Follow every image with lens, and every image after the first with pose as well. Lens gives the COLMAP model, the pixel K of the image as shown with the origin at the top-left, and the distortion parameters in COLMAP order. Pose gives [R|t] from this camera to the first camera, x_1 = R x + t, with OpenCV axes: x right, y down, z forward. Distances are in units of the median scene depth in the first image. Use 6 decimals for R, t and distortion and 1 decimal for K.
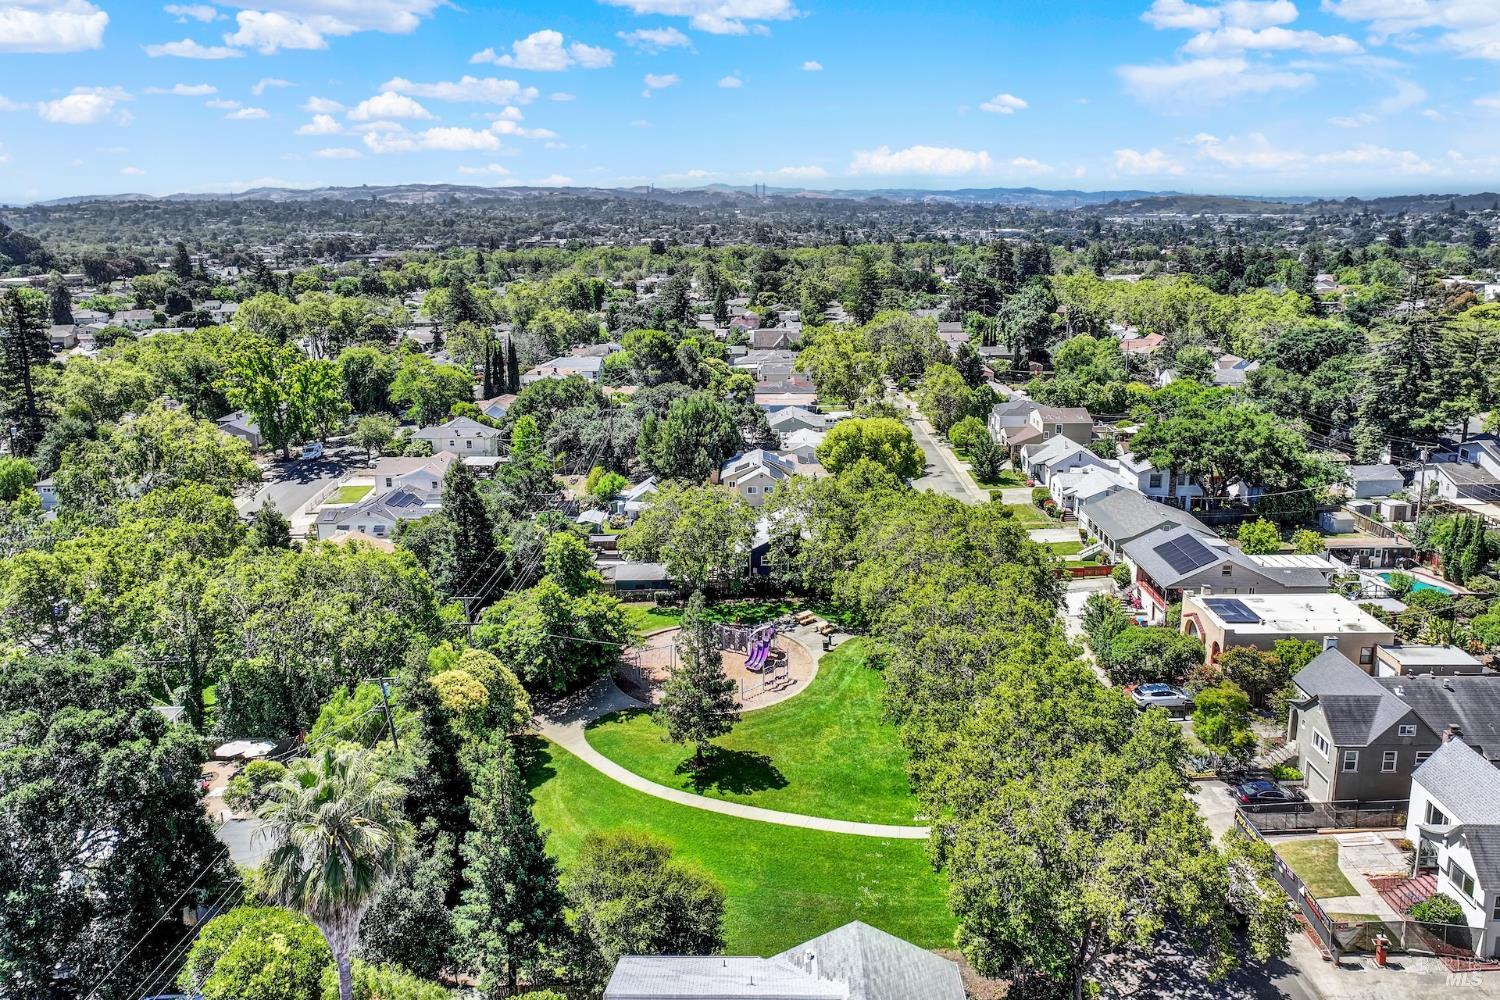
lens RADIAL K [[1048.8, 0, 750.3], [0, 1048.8, 496.4], [0, 0, 1]] dist [0.002225, 0.009565]
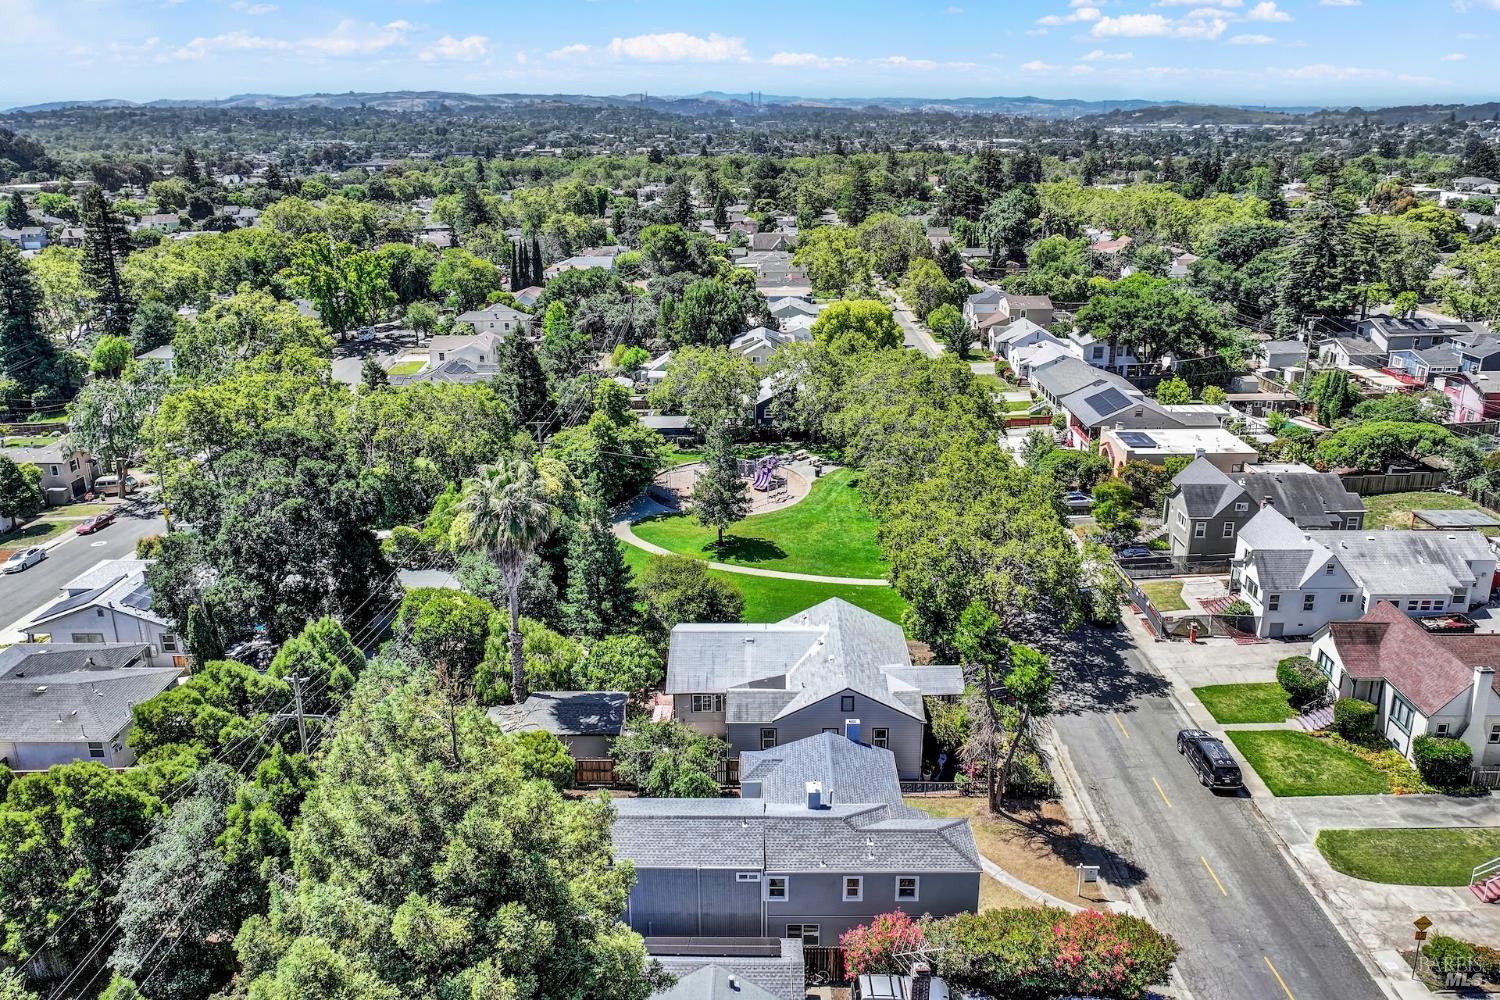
lens RADIAL K [[1038.3, 0, 750.4], [0, 1038.3, 481.9], [0, 0, 1]] dist [0.002430, 0.008970]
pose [[0.999988, 0.001363, 0.004635, -0.008519], [-0.001682, 0.997578, 0.069543, 0.042588], [-0.004529, -0.069550, 0.997568, -0.148888]]
